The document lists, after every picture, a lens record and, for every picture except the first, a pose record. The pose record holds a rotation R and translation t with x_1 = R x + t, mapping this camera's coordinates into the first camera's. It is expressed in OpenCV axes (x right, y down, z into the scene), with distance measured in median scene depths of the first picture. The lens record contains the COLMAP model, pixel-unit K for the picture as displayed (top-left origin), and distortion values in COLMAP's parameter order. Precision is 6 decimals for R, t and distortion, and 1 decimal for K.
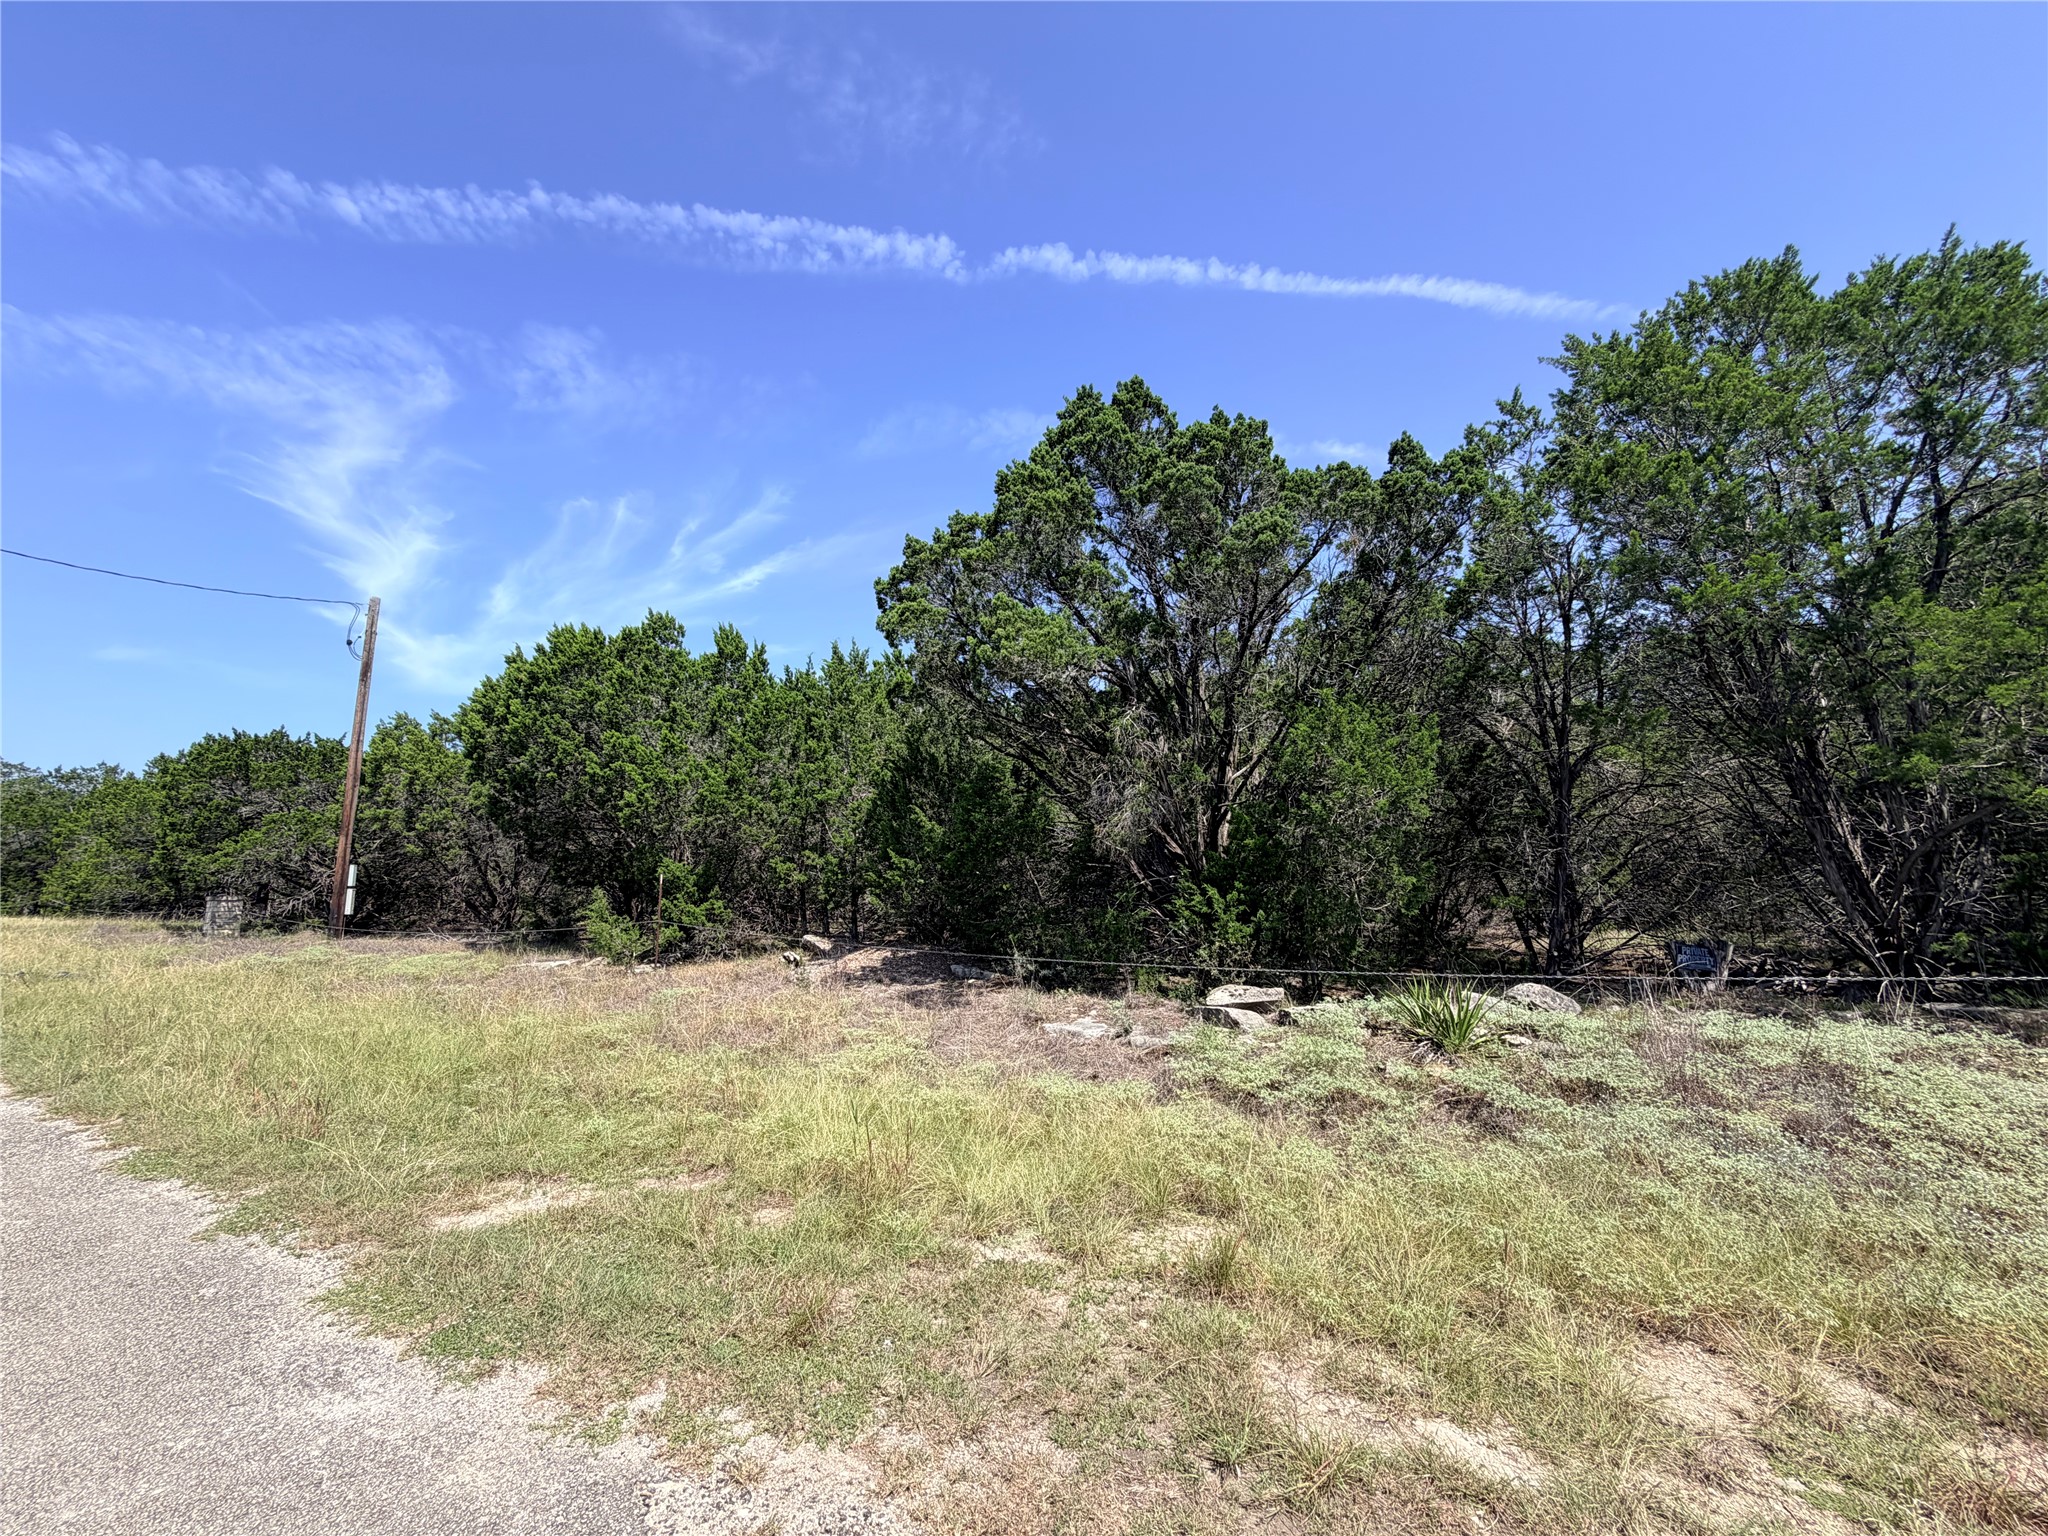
lens RADIAL K [[813.9, 0, 1017.8], [0, 813.9, 770.9], [0, 0, 1]] dist [-0.000632, 0.000136]
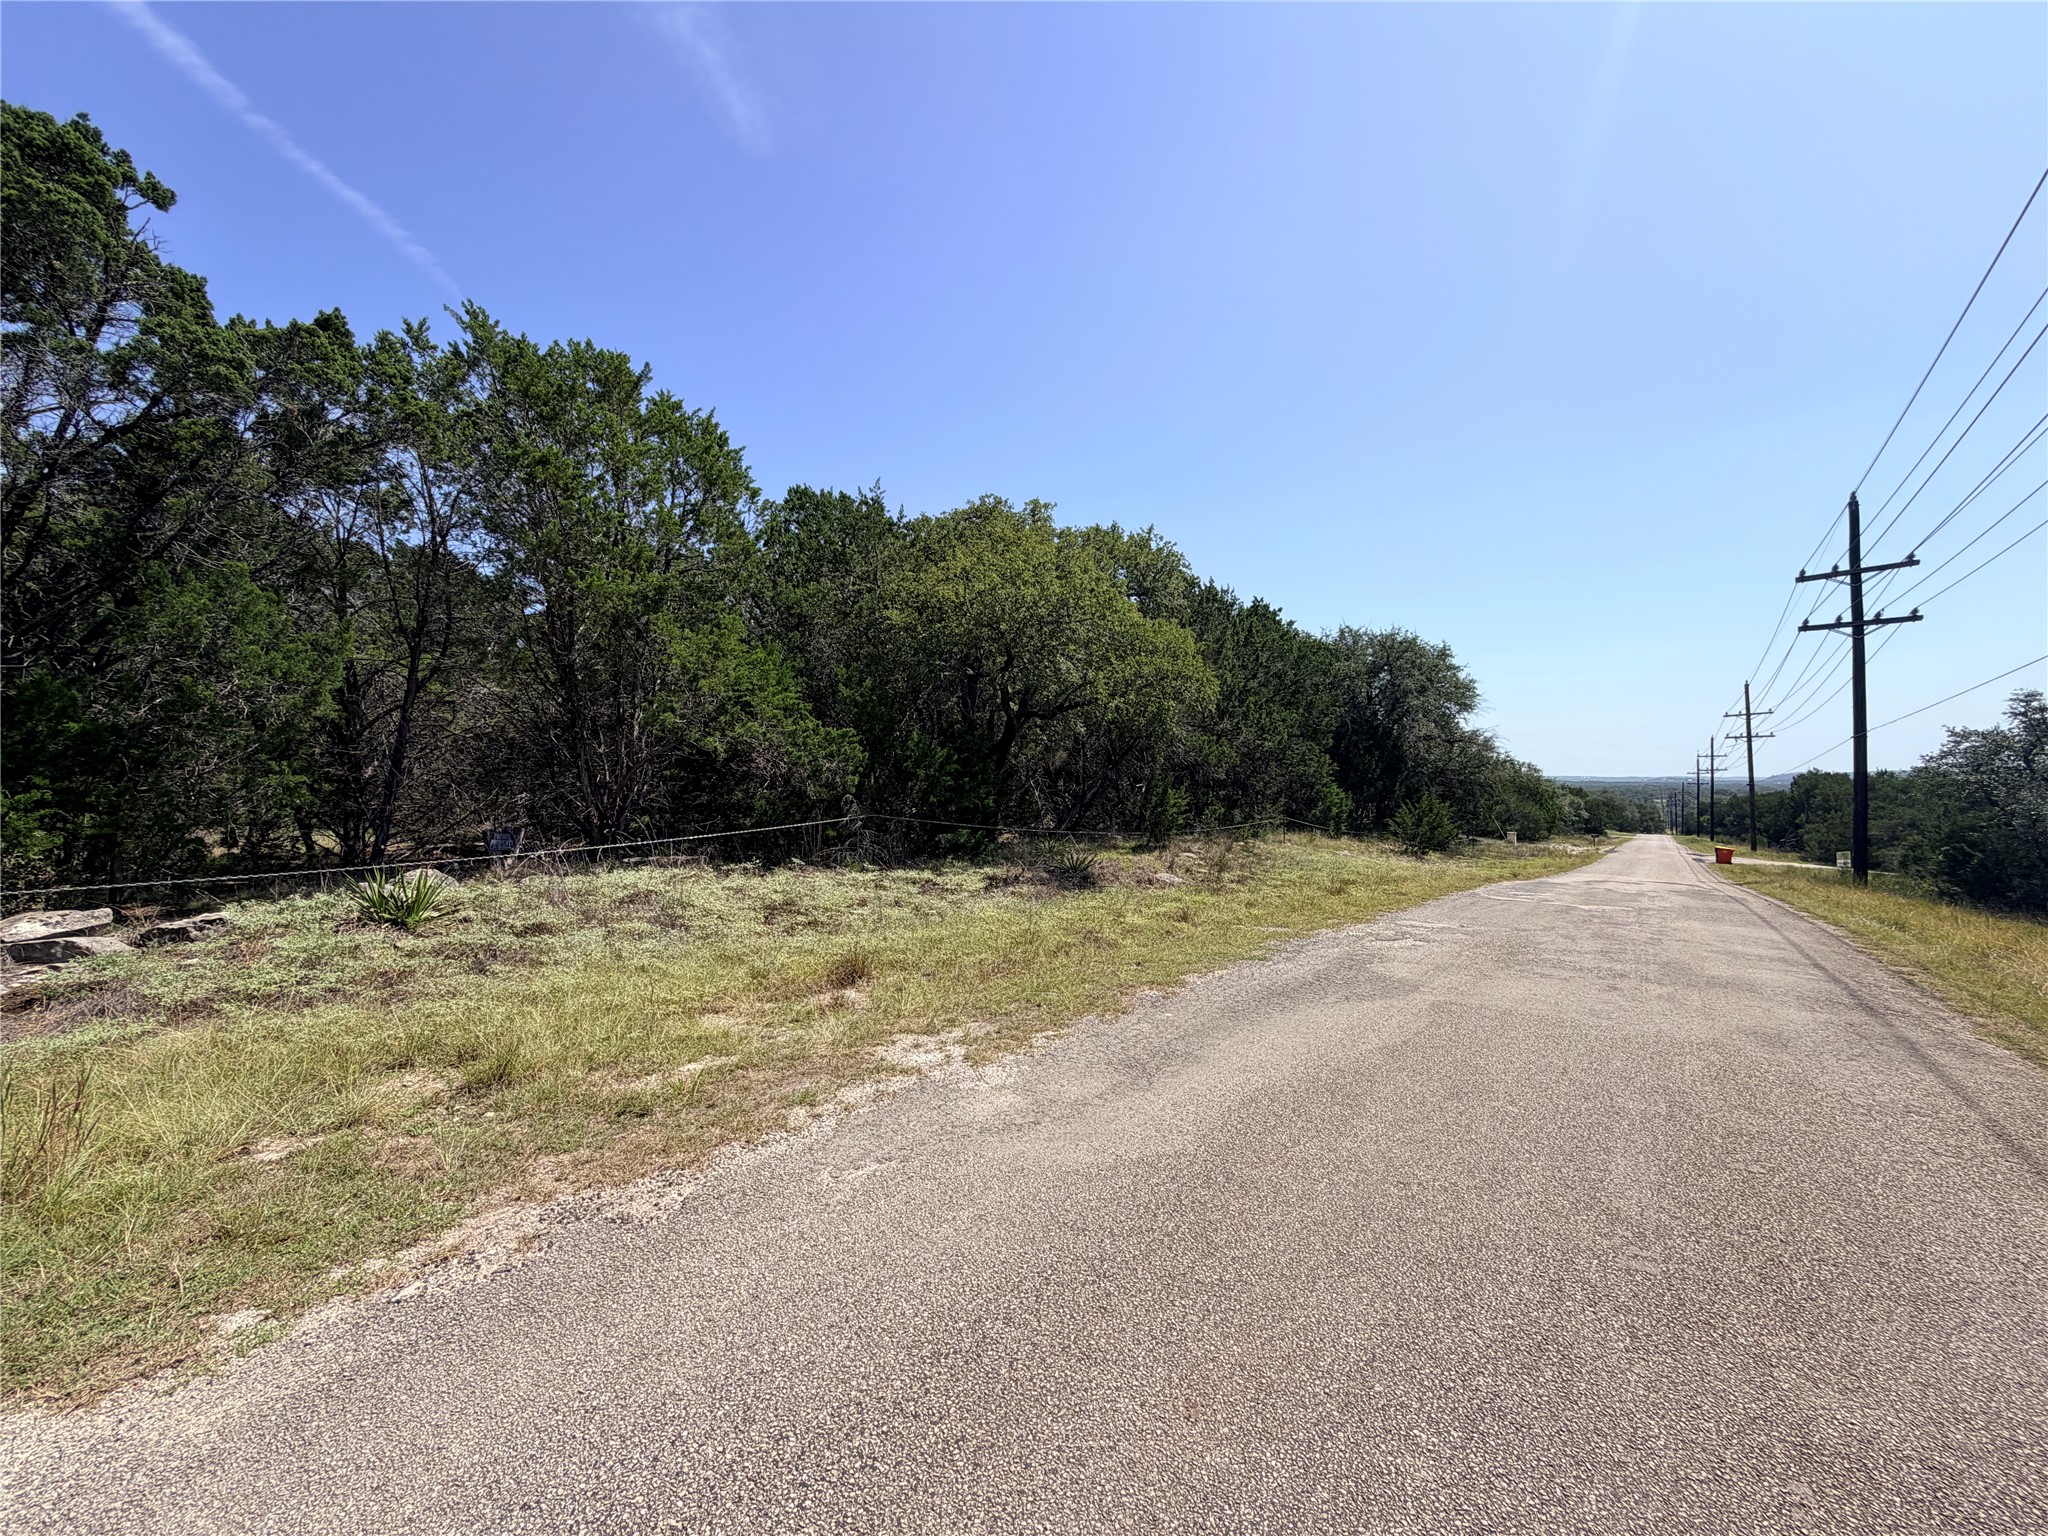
lens RADIAL K [[813.9, 0, 1019.0], [0, 813.9, 769.2], [0, 0, 1]] dist [-0.000632, 0.000136]
pose [[0.130707, 0.027835, 0.991030, -0.254024], [-0.147947, 0.988961, -0.008264, 0.001696], [-0.980320, -0.145540, 0.133383, 0.015522]]
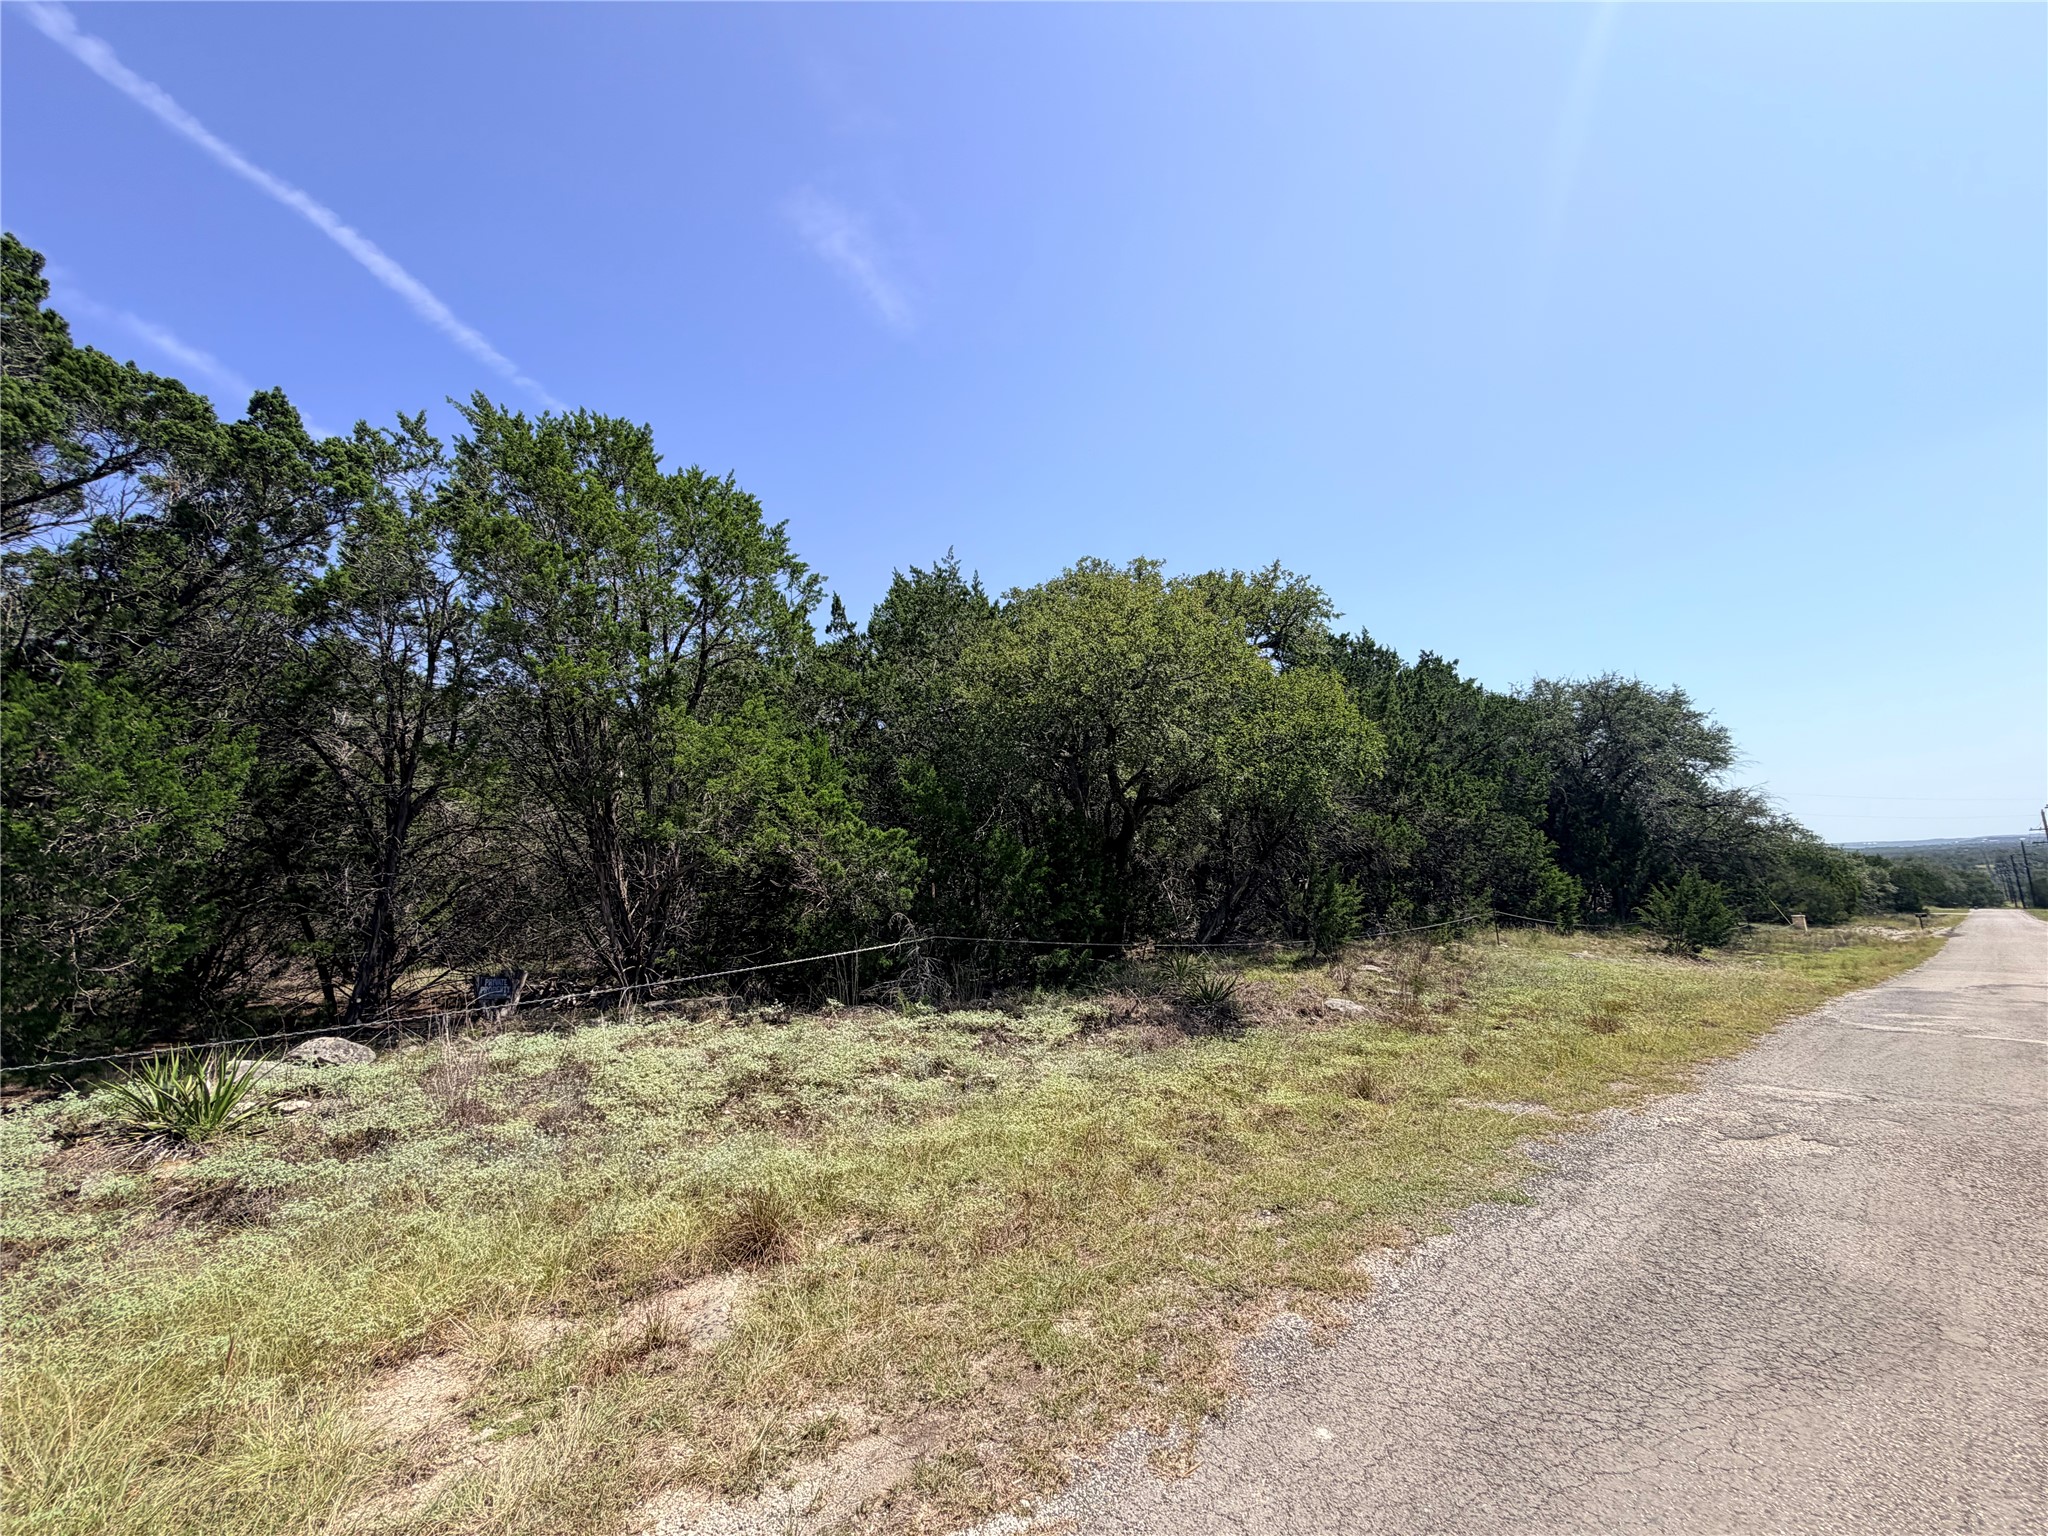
lens RADIAL K [[813.9, 0, 1019.5], [0, 813.9, 771.7], [0, 0, 1]] dist [-0.000632, 0.000136]
pose [[0.323518, 0.134020, 0.936683, -0.007144], [-0.094182, 0.989564, -0.109057, -0.004844], [-0.941523, -0.052936, 0.332764, -0.014690]]
